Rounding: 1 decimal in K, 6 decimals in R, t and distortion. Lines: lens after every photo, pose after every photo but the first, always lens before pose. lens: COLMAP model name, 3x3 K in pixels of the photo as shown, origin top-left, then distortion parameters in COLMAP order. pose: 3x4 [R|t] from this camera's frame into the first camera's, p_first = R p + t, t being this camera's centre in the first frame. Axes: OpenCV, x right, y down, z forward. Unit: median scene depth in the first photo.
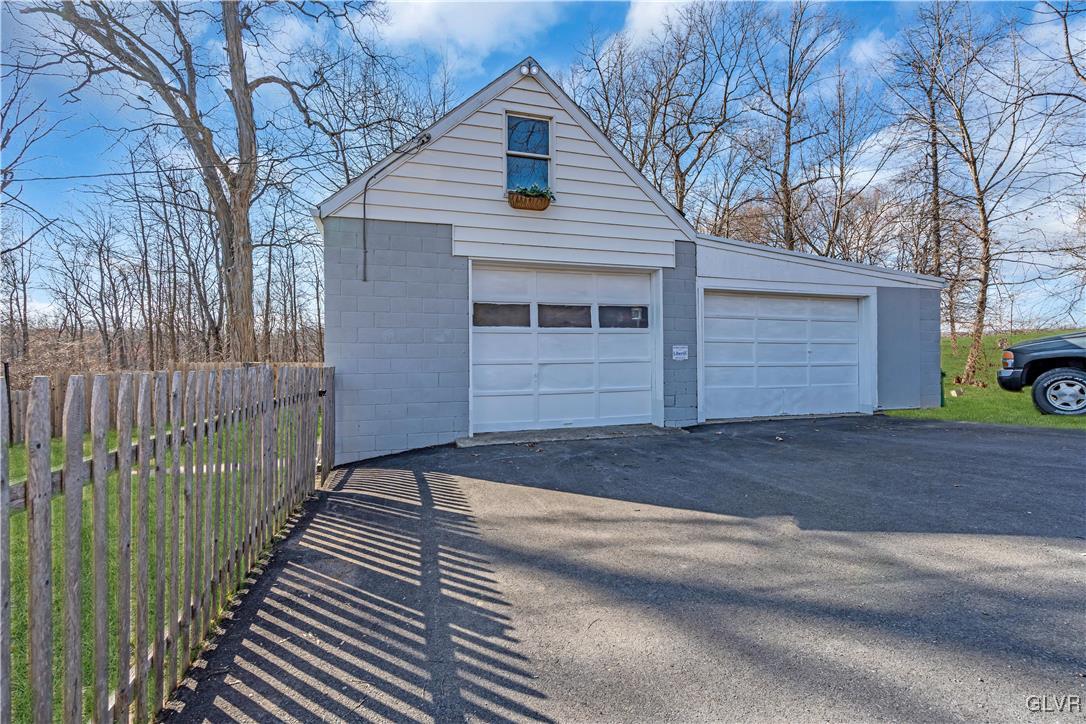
lens RADIAL K [[496.3, 0, 543.0], [0, 496.3, 362.0], [0, 0, 1]] dist [0.001347, 0.000443]
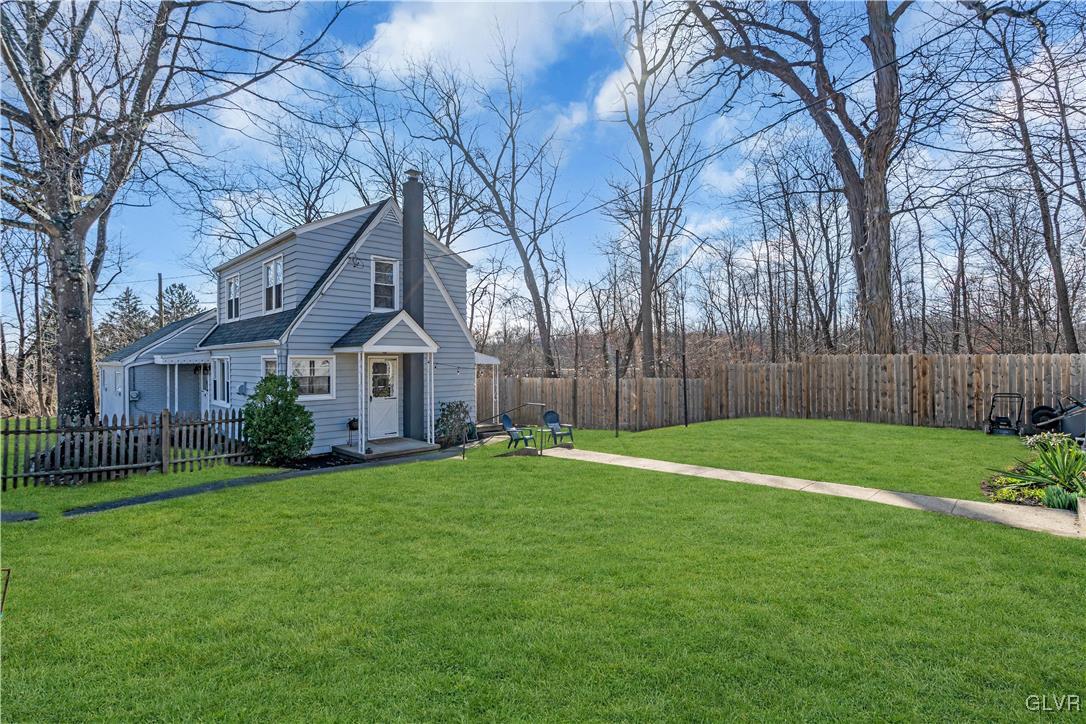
lens RADIAL K [[496.3, 0, 543.0], [0, 496.3, 362.0], [0, 0, 1]] dist [0.001347, 0.000443]
pose [[0.476342, 0.004586, -0.879248, -0.130316], [0.001414, 0.999981, 0.005981, 0.006148], [0.879259, -0.004092, 0.476326, 0.093397]]
